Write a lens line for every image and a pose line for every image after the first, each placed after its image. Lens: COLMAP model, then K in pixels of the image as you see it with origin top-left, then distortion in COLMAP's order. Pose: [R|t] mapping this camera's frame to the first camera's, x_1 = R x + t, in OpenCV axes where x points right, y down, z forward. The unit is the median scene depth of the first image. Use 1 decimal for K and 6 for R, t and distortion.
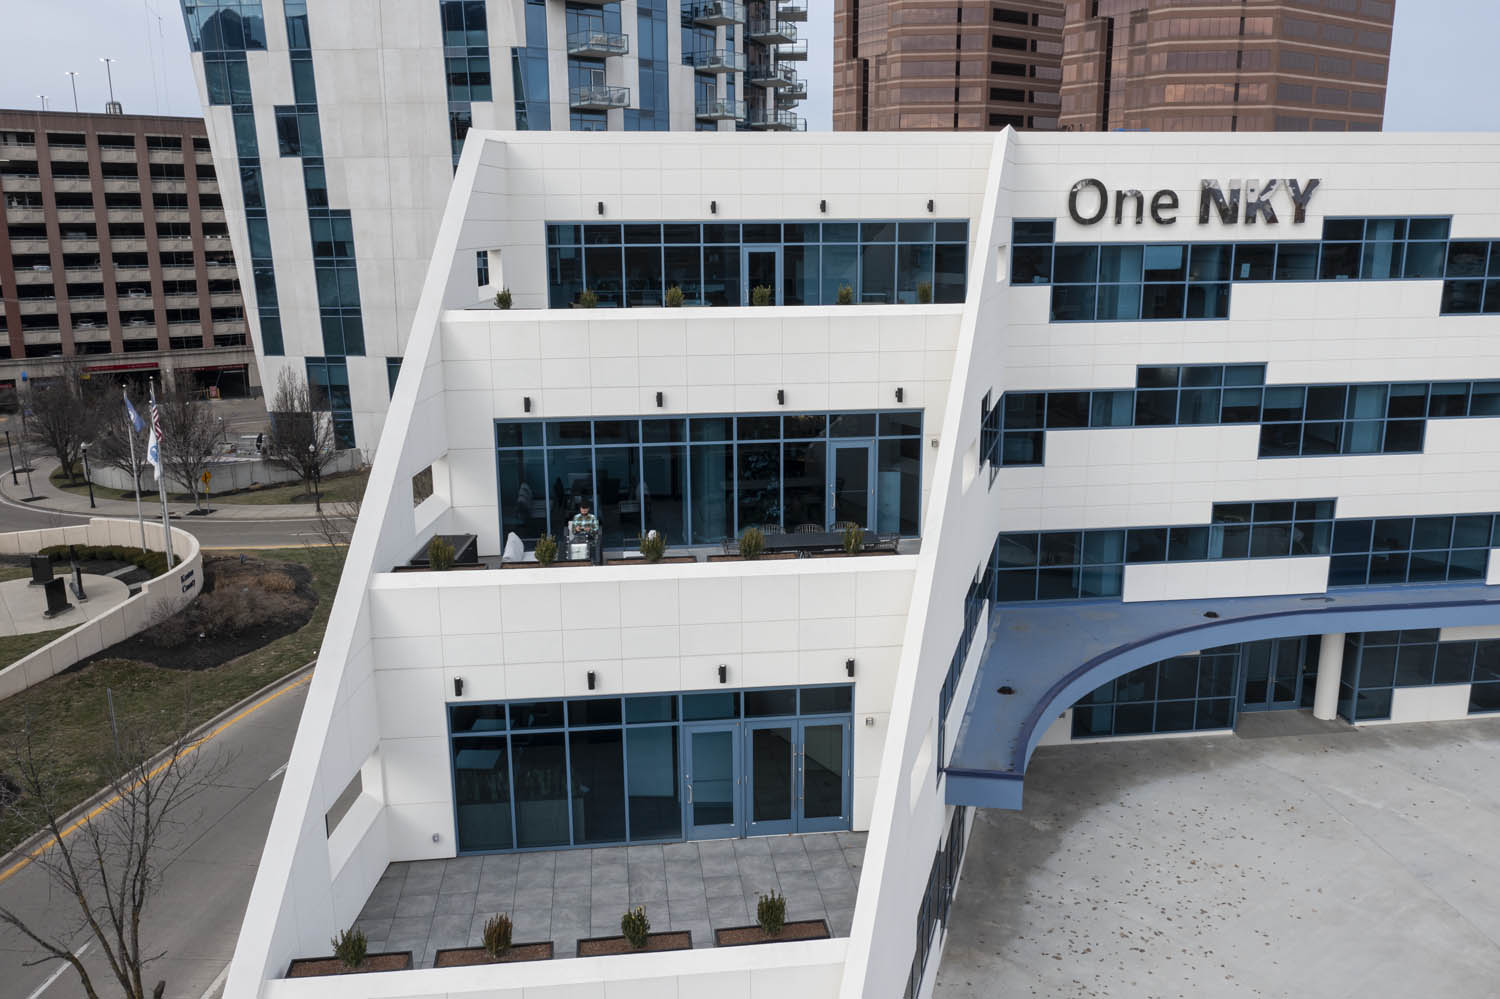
lens RADIAL K [[1192.2, 0, 744.8], [0, 1192.2, 501.3], [0, 0, 1]] dist [-0.004507, 0.000388]
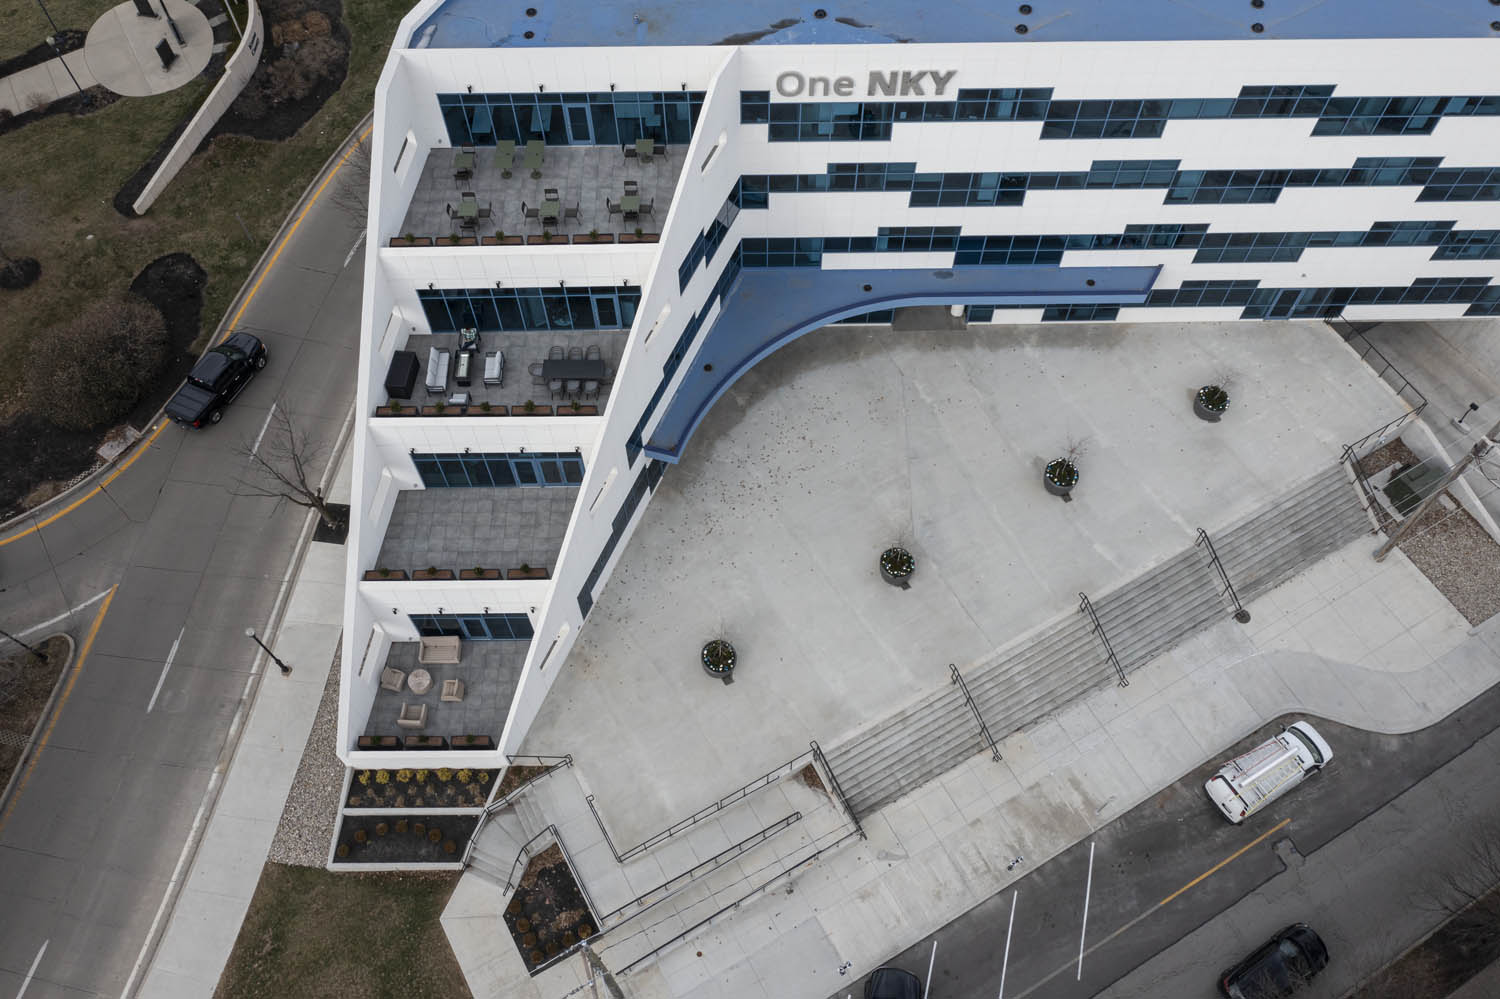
lens RADIAL K [[1192.2, 0, 746.6], [0, 1192.2, 504.5], [0, 0, 1]] dist [-0.004507, 0.000388]
pose [[0.993815, 0.095751, -0.056240, 0.363361], [-0.023785, 0.678252, 0.734444, -0.979200], [0.108469, -0.728564, 0.676335, -0.401349]]
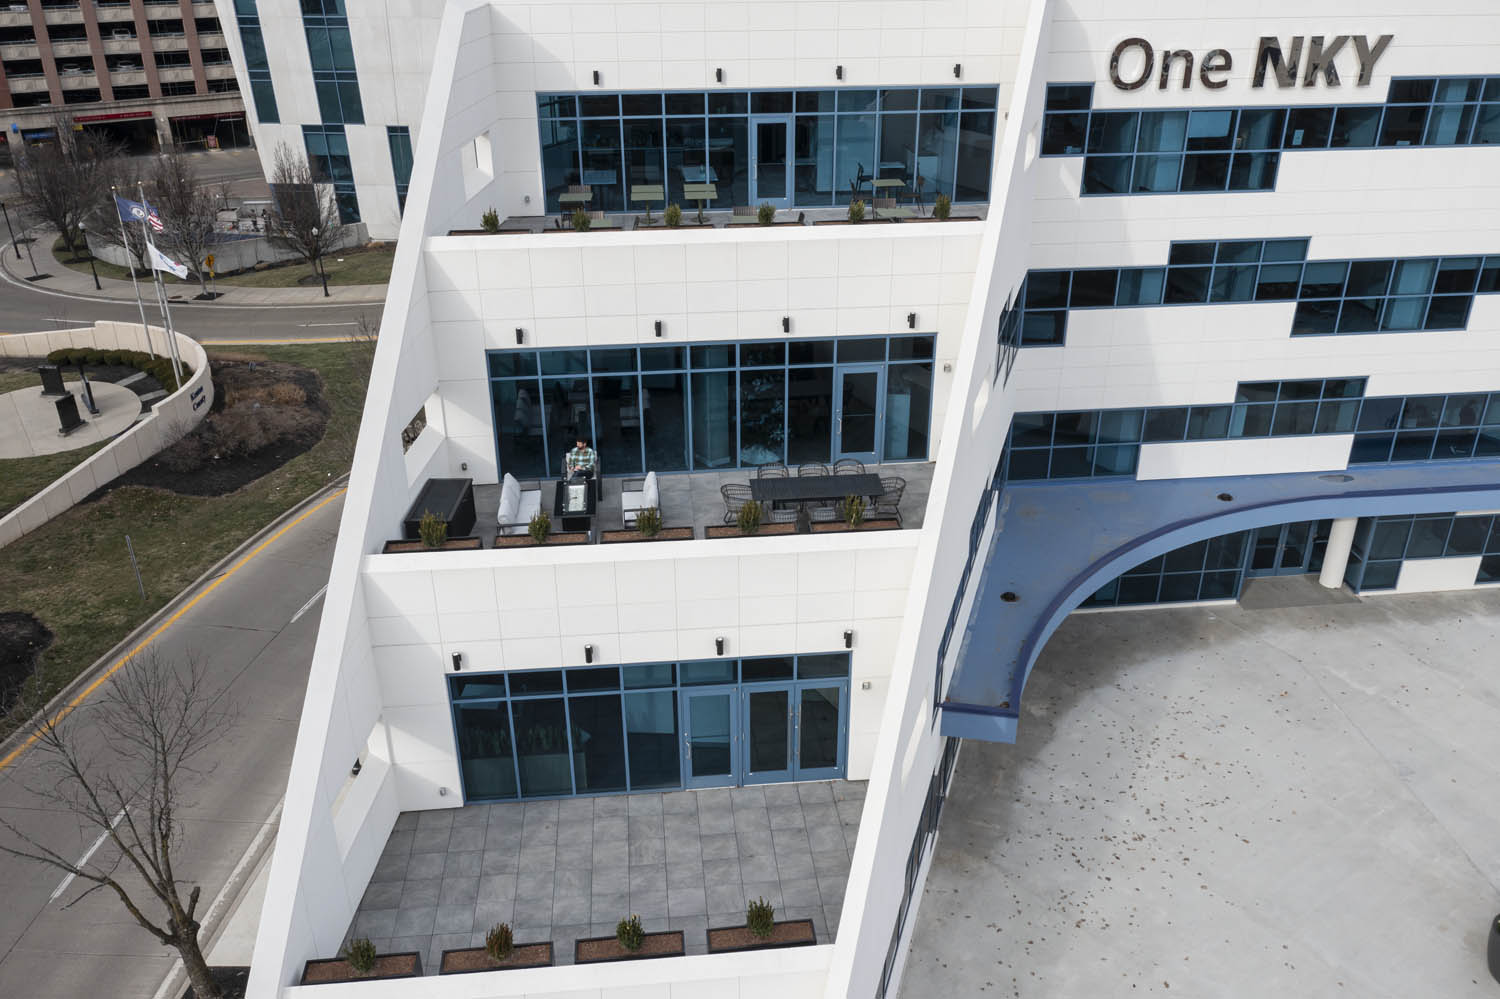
lens RADIAL K [[1192.2, 0, 745.6], [0, 1192.2, 500.6], [0, 0, 1]] dist [-0.004507, 0.000388]
pose [[0.999812, 0.009796, -0.016739, 0.011981], [-0.005754, 0.974036, 0.226319, -0.129034], [0.018522, -0.226180, 0.973909, 0.034167]]
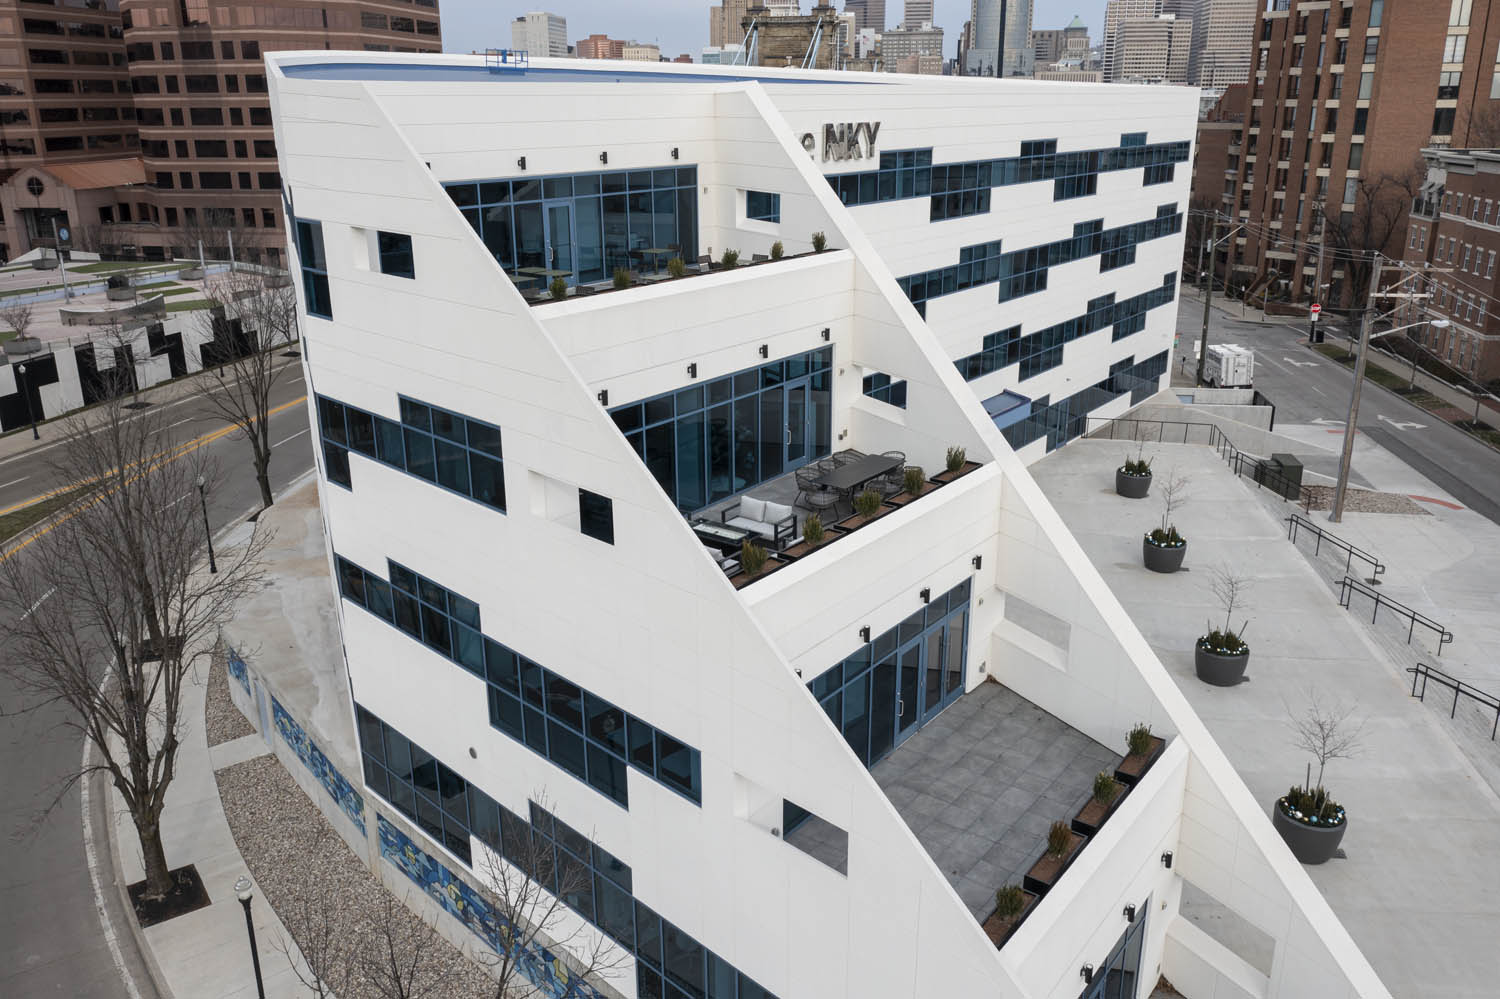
lens RADIAL K [[1192.2, 0, 748.8], [0, 1192.2, 509.6], [0, 0, 1]] dist [-0.004507, 0.000388]
pose [[0.694677, -0.232318, 0.680773, -0.580355], [0.165366, 0.972640, 0.163176, -0.098624], [-0.700056, -0.000778, 0.714088, 0.188981]]
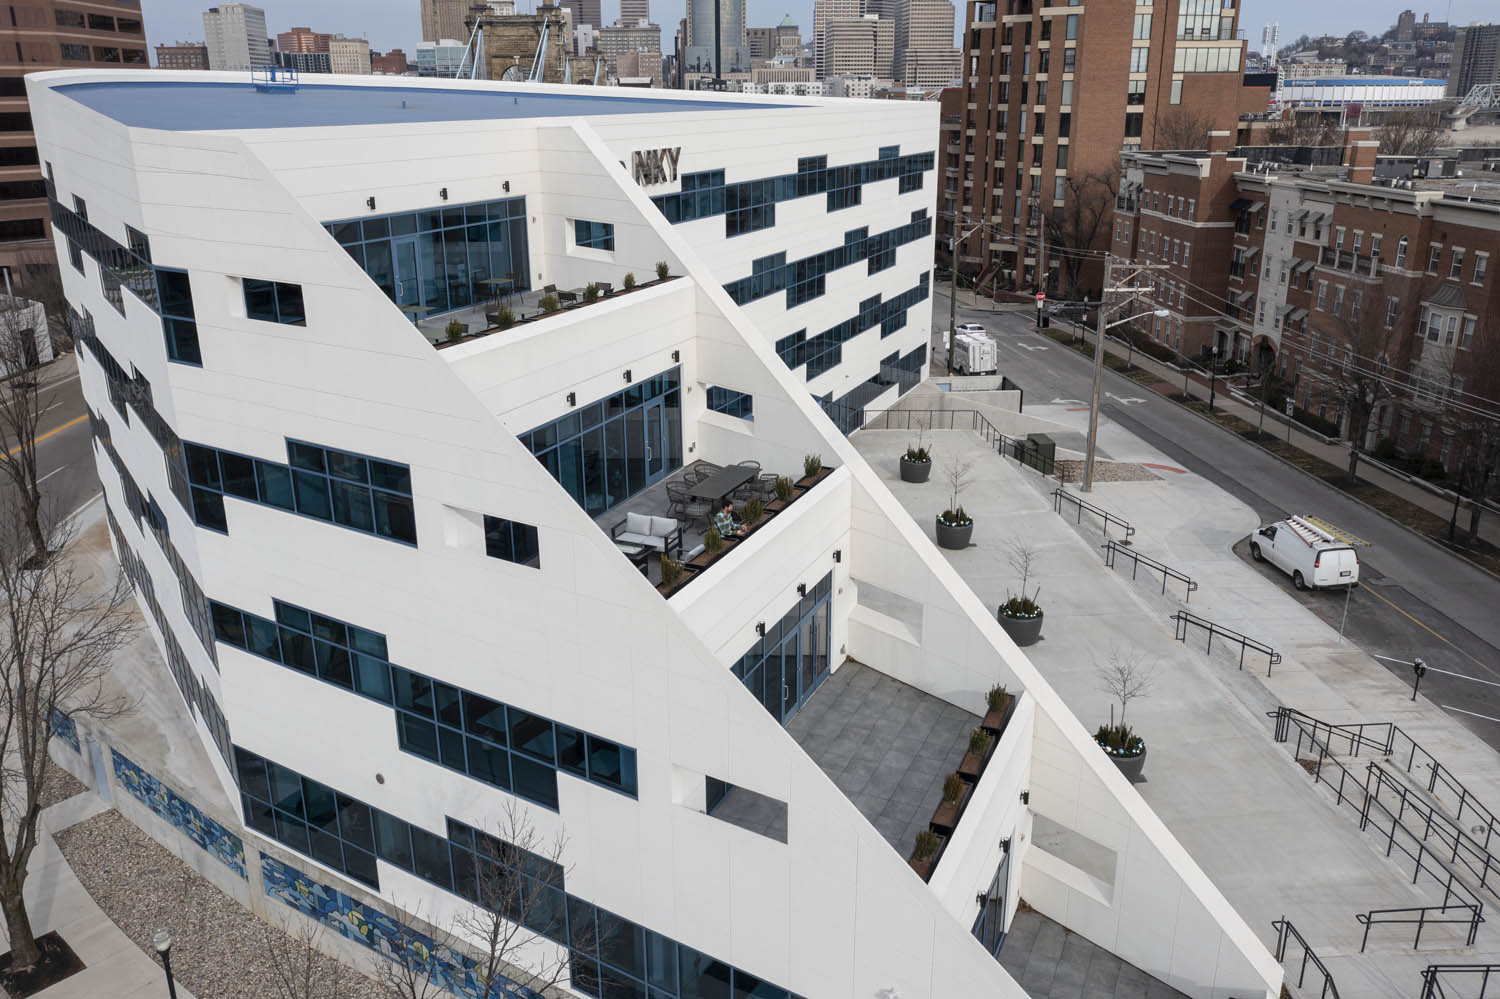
lens RADIAL K [[1192.2, 0, 745.9], [0, 1192.2, 509.8], [0, 0, 1]] dist [-0.004507, 0.000388]
pose [[0.521375, -0.279040, 0.806415, -0.685567], [0.196607, 0.958880, 0.204684, -0.138564], [-0.830370, 0.051830, 0.554797, 0.210818]]
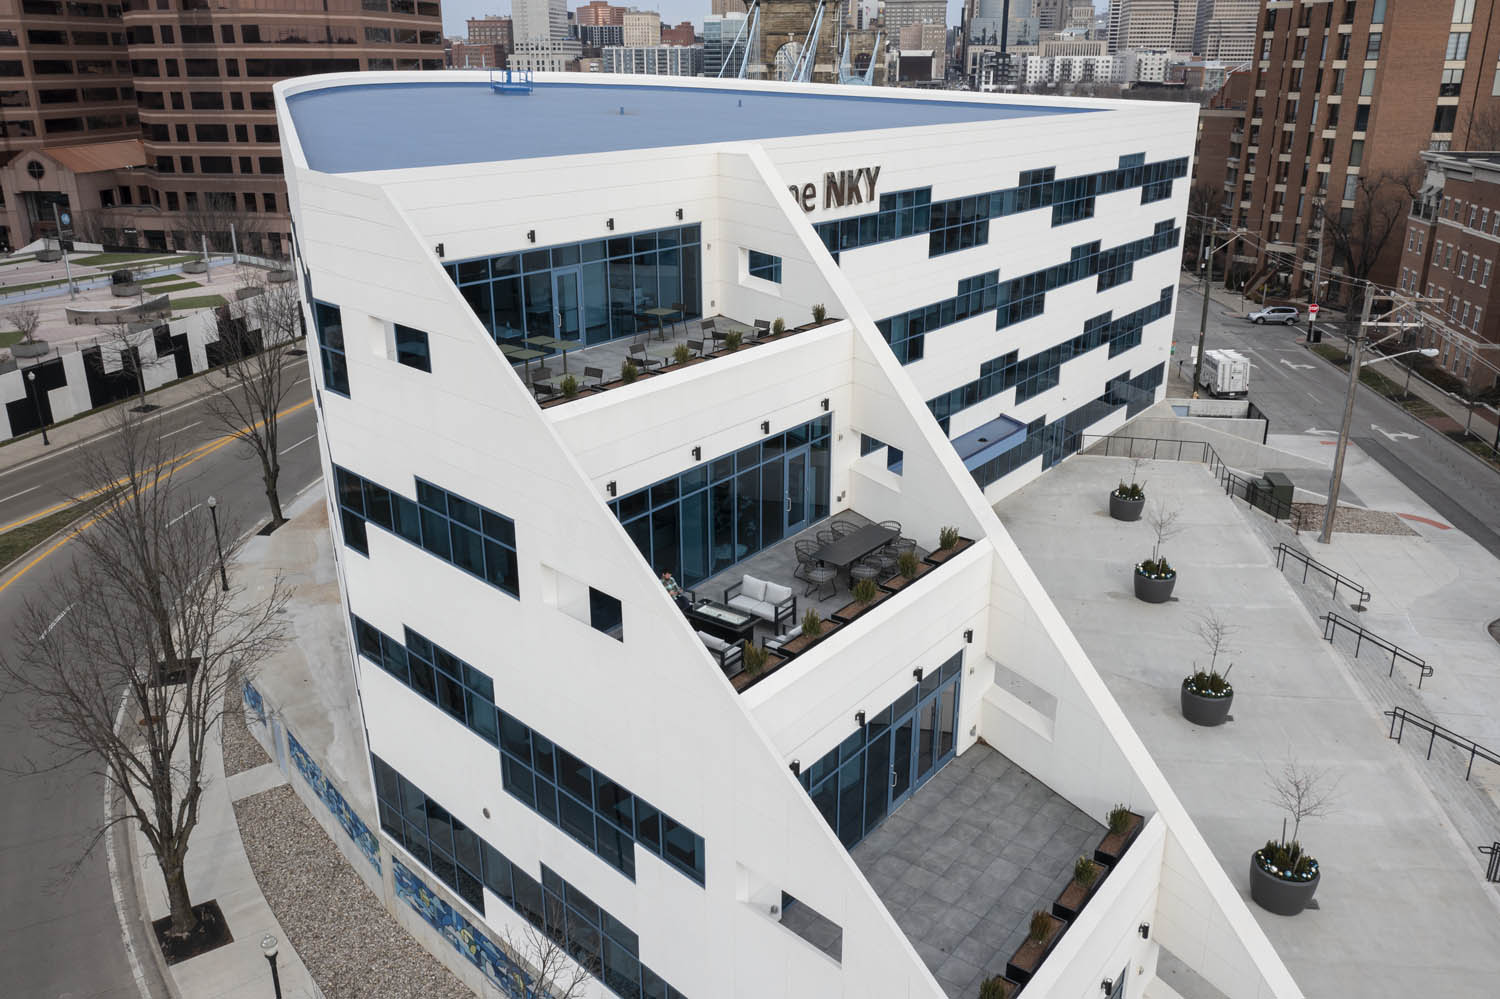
lens RADIAL K [[1192.2, 0, 749.1], [0, 1192.2, 511.5], [0, 0, 1]] dist [-0.004507, 0.000388]
pose [[0.695379, -0.247775, 0.674578, -0.586895], [0.161025, 0.968537, 0.189756, -0.175797], [-0.700370, -0.023328, 0.713398, 0.166492]]
